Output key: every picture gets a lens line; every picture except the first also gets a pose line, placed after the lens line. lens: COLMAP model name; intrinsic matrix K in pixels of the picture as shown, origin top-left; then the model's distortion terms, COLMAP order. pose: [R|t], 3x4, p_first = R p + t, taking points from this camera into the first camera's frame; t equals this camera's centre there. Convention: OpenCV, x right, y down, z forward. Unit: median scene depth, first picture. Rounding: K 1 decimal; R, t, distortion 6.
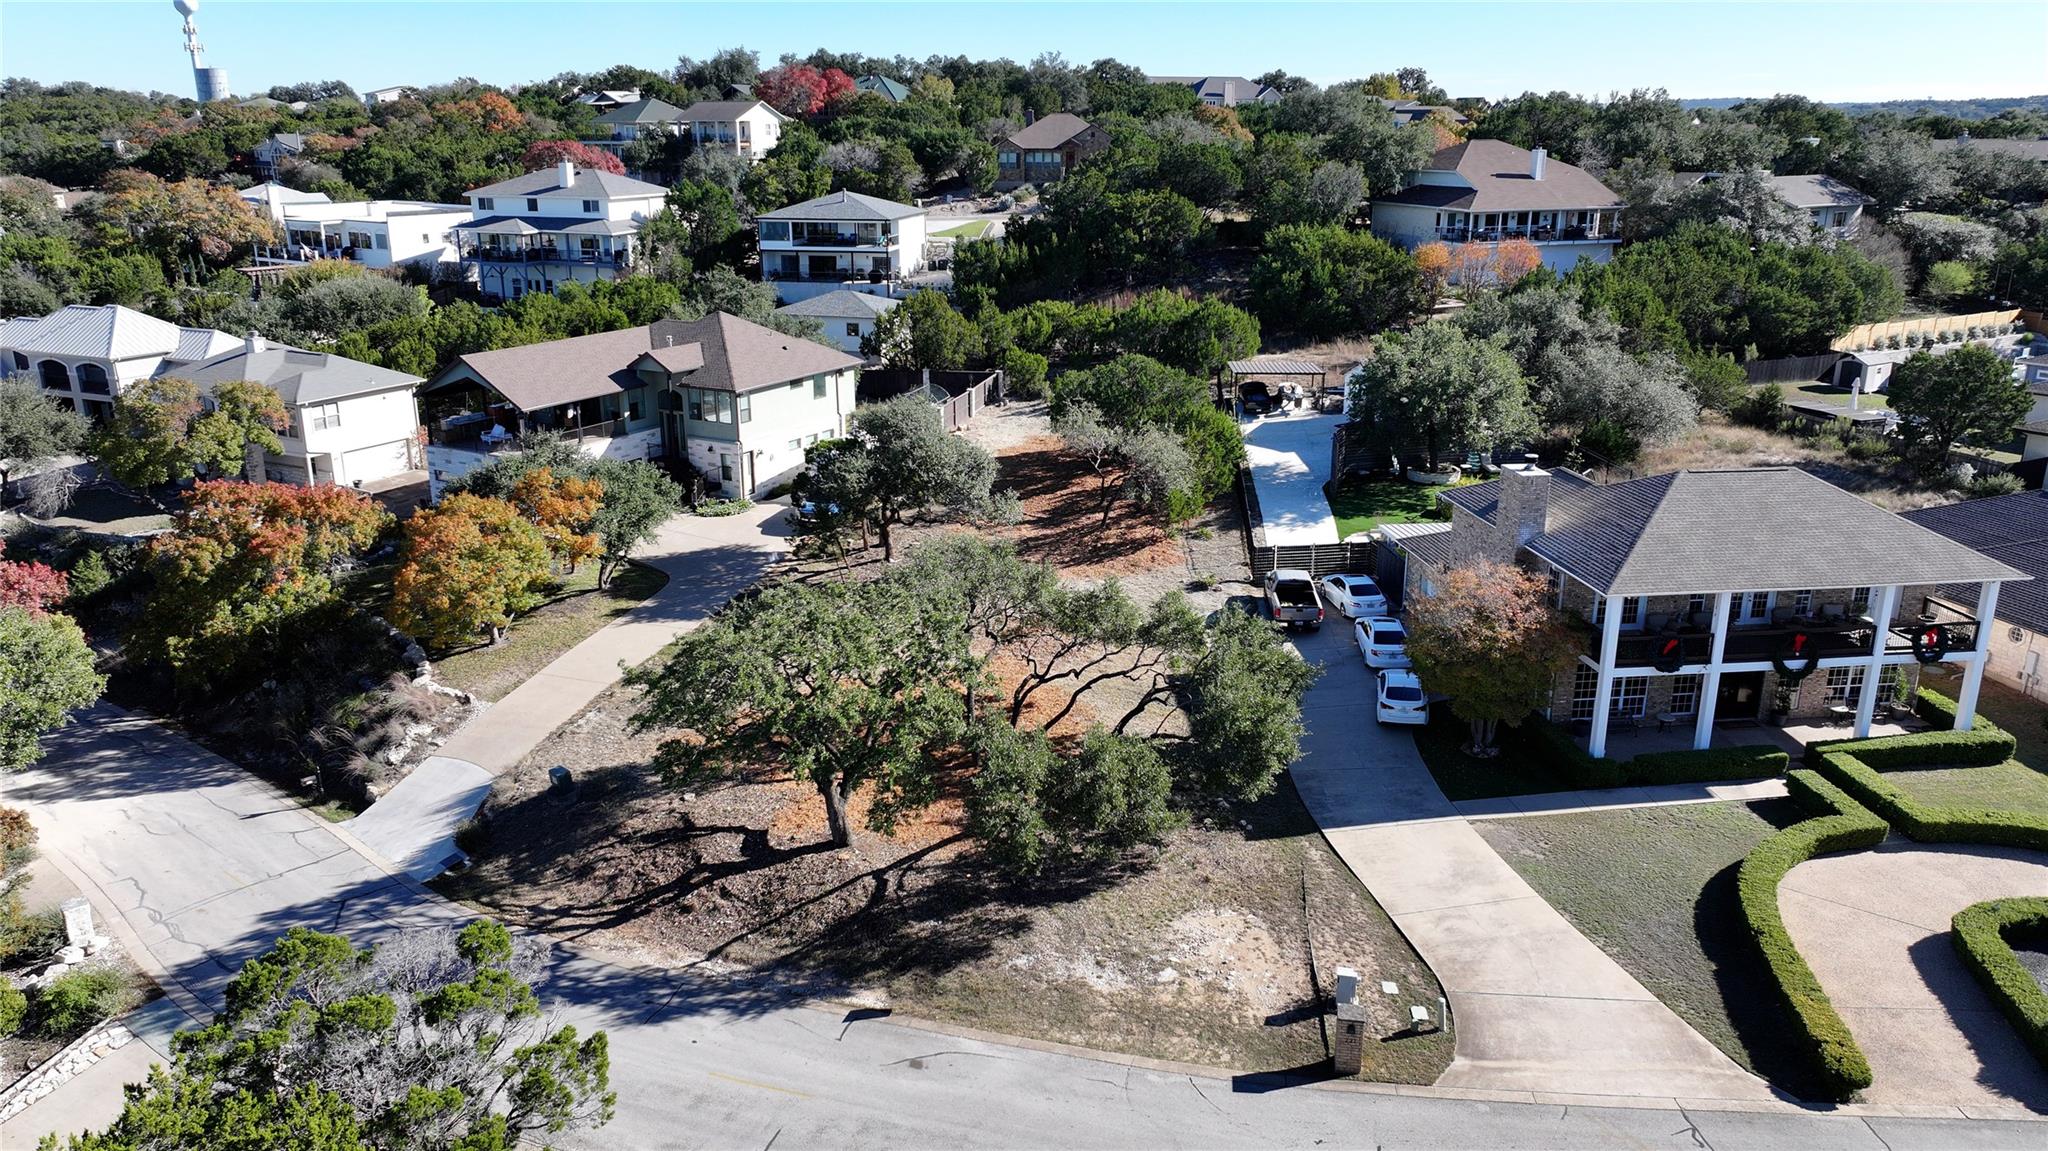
lens RADIAL K [[1428.2, 0, 1035.7], [0, 1428.2, 566.7], [0, 0, 1]] dist [0.008618, -0.002921]
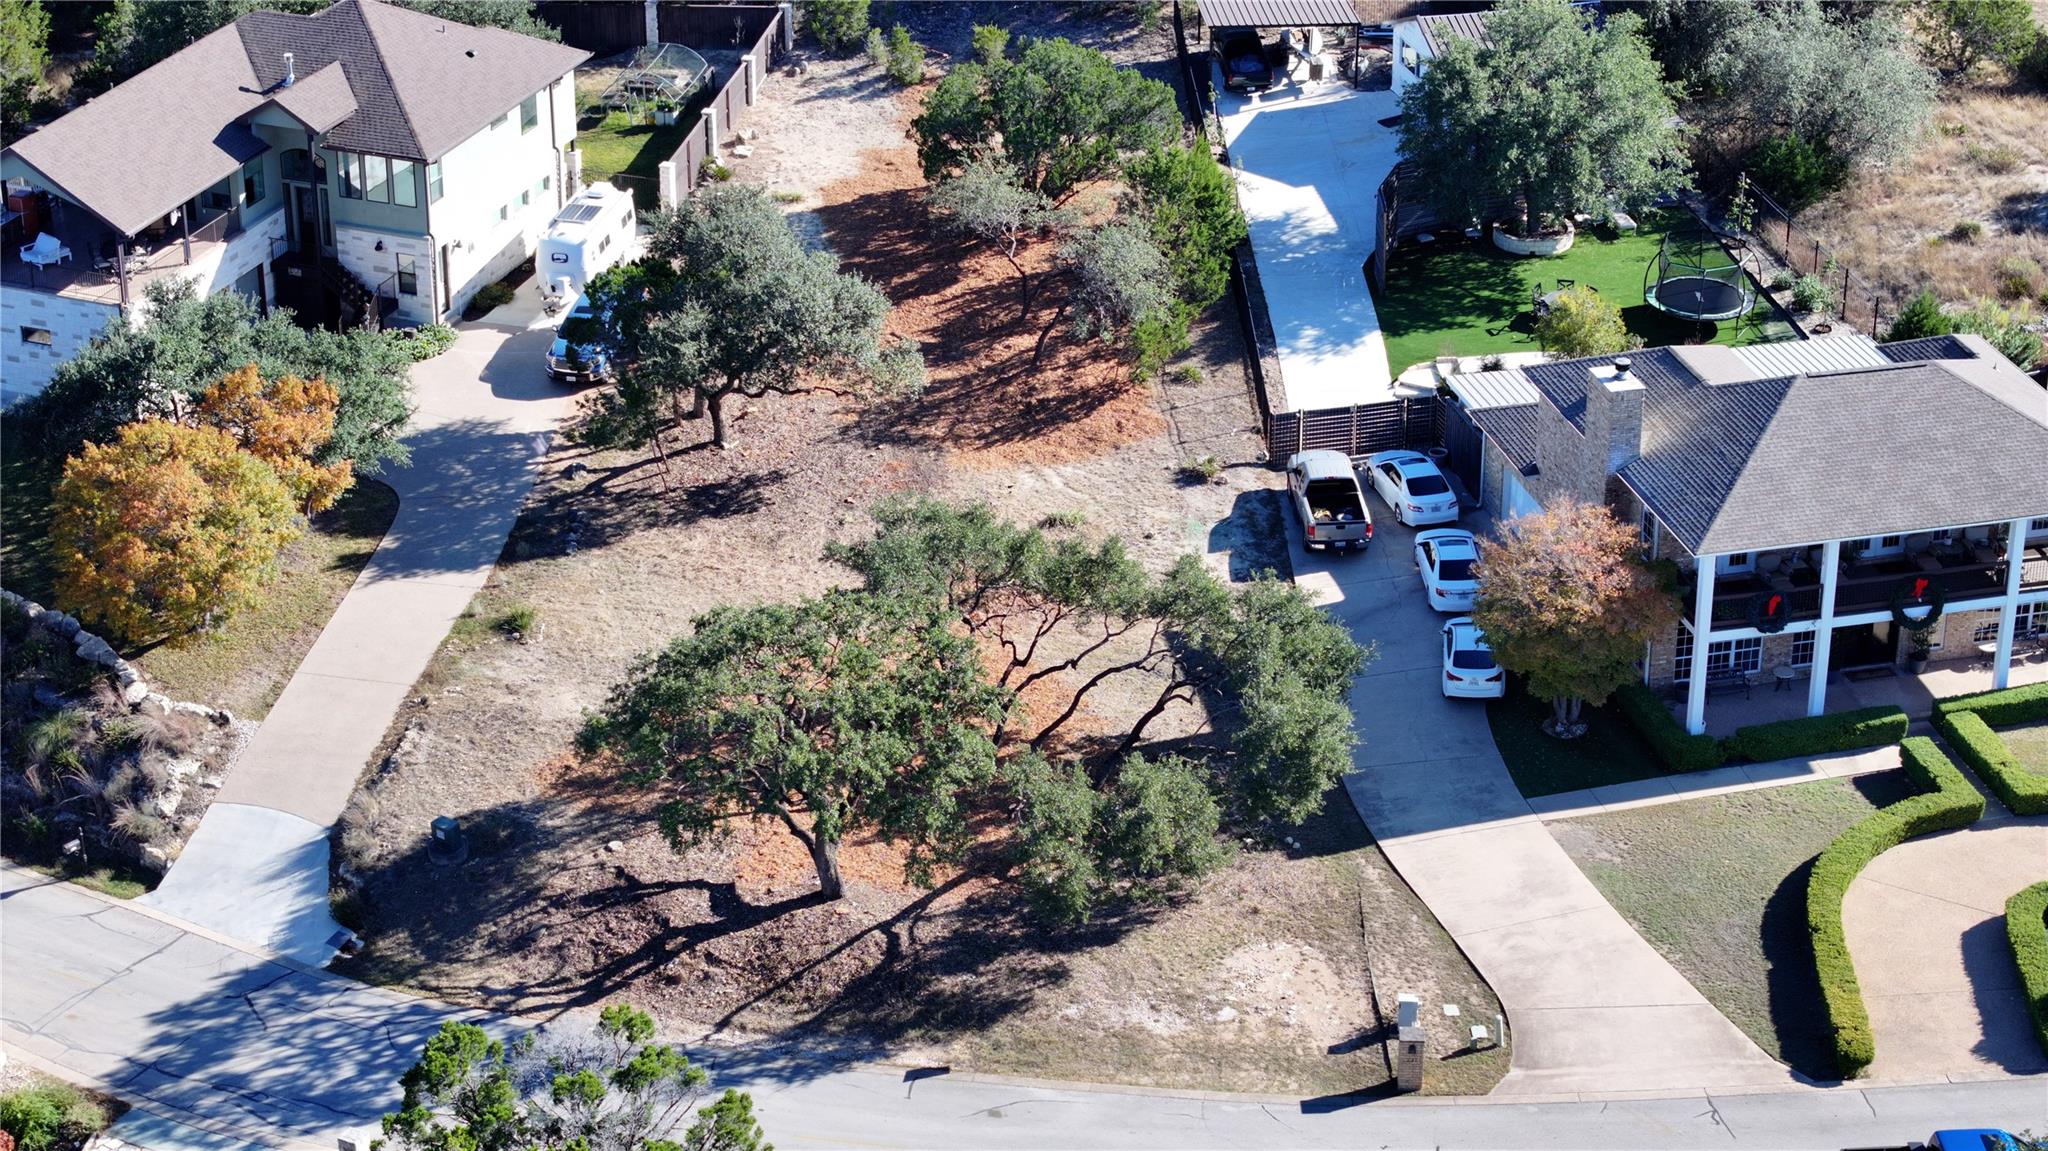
lens RADIAL K [[3961.4, 0, 1024.0], [0, 3961.4, 575.5], [0, 0, 1]] dist [-0.165003, 0.318966]
pose [[0.992351, -0.054542, 0.110743, -0.264835], [0.036913, 0.987159, 0.155418, -0.349619], [-0.117798, -0.150141, 0.981622, -1.278345]]
